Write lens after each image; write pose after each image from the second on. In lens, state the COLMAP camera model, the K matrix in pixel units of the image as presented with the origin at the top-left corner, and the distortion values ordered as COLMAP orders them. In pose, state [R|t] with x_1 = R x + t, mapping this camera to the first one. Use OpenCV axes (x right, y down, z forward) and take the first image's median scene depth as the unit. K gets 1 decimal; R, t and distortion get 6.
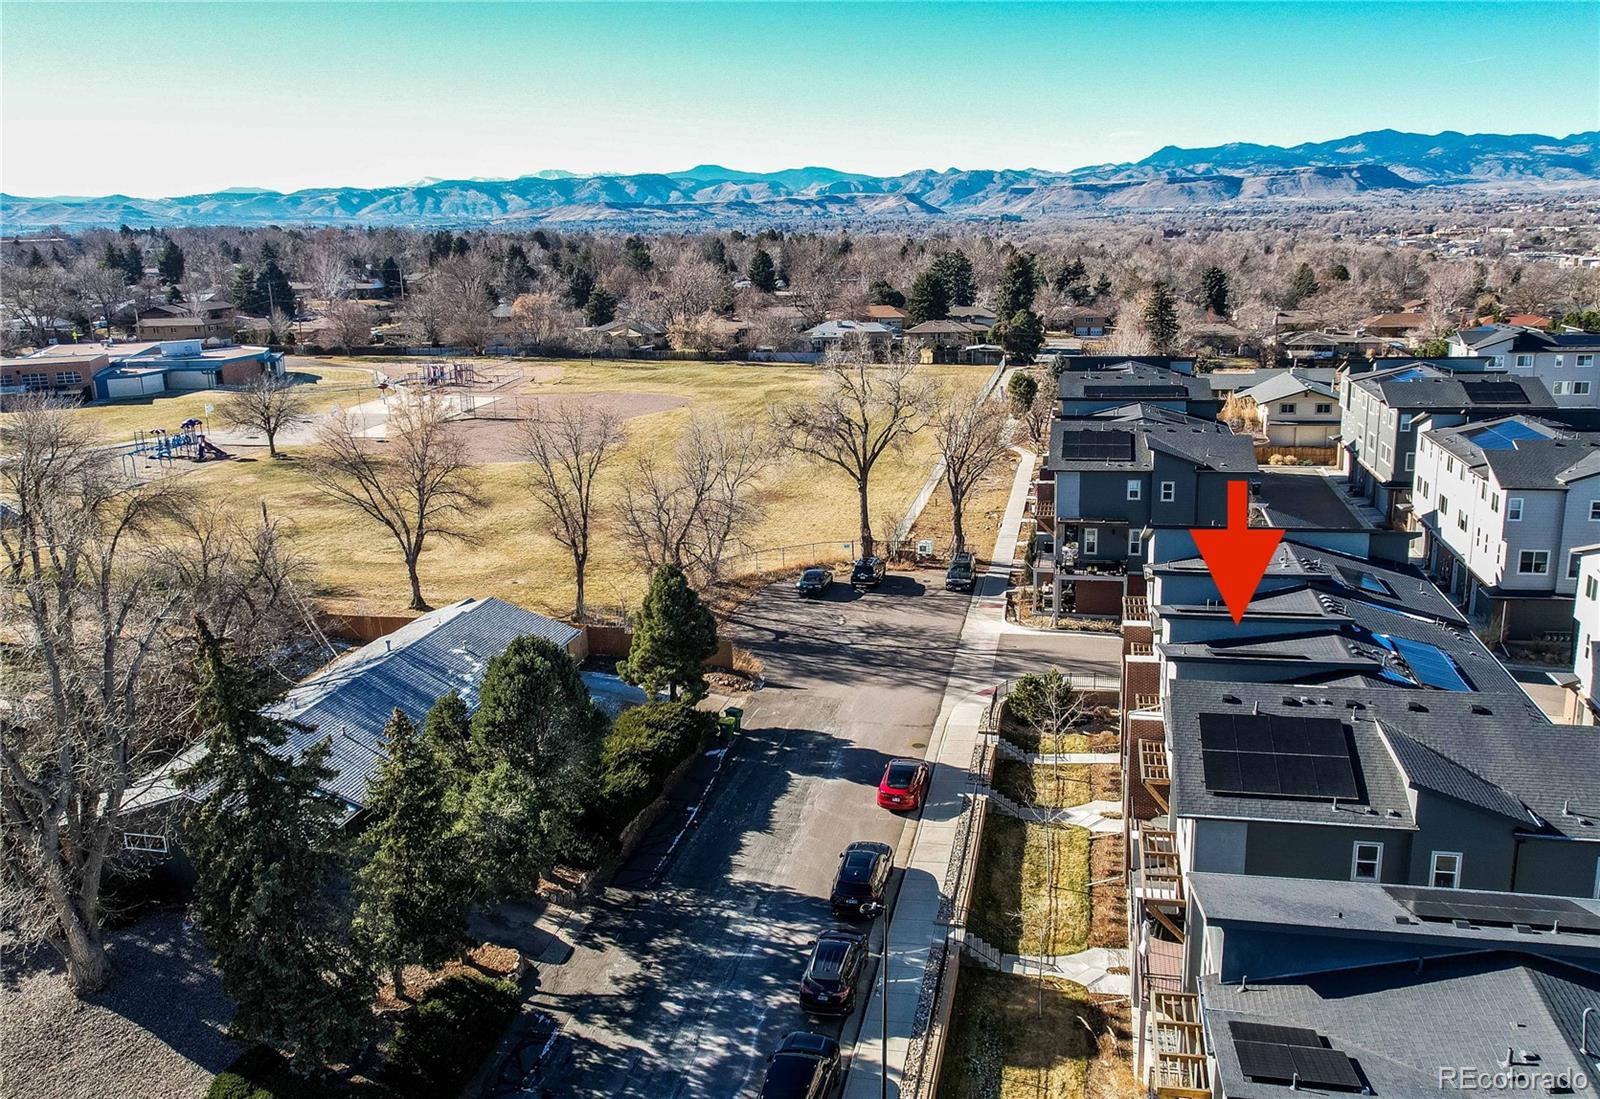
lens RADIAL K [[1262.1, 0, 800.0], [0, 1262.1, 549.5], [0, 0, 1]] dist [-0.032420, 0.019623]
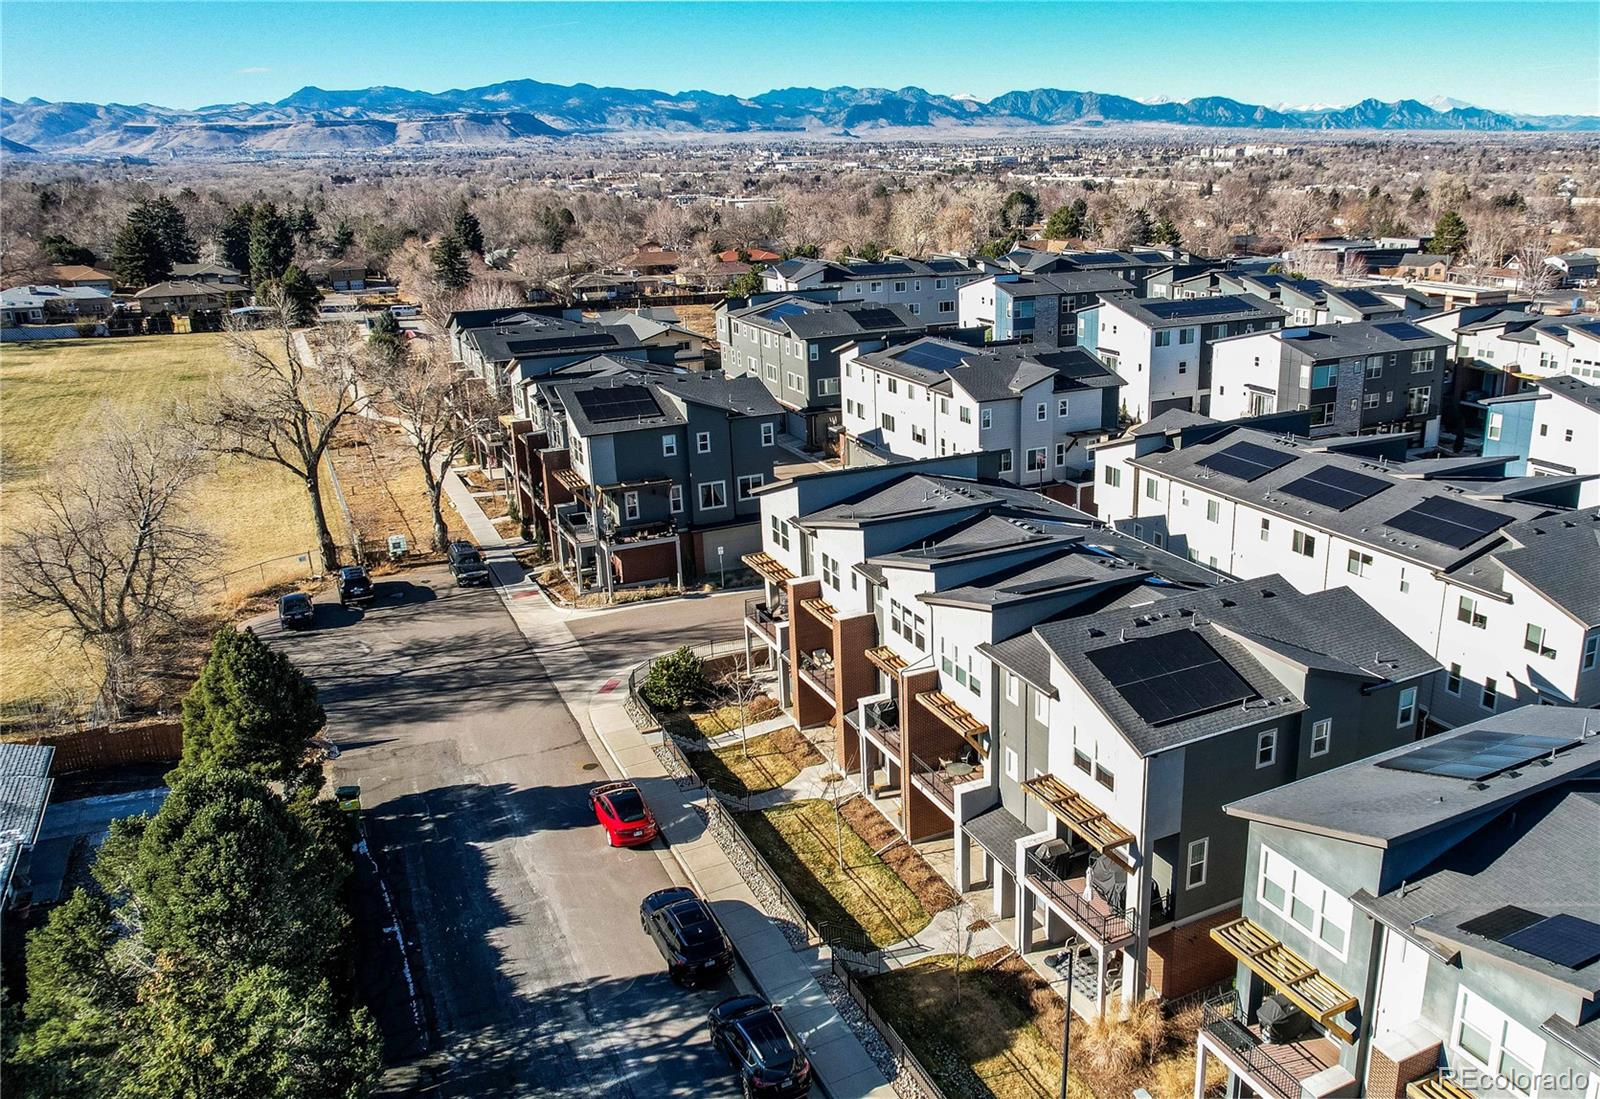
lens RADIAL K [[1235.7, 0, 800.0], [0, 1235.7, 549.5], [0, 0, 1]] dist [-0.067925, 0.118107]
pose [[0.766726, -0.180641, 0.616035, -0.220031], [0.151950, 0.983393, 0.099244, -0.041477], [-0.623732, 0.017514, 0.781442, 0.178602]]
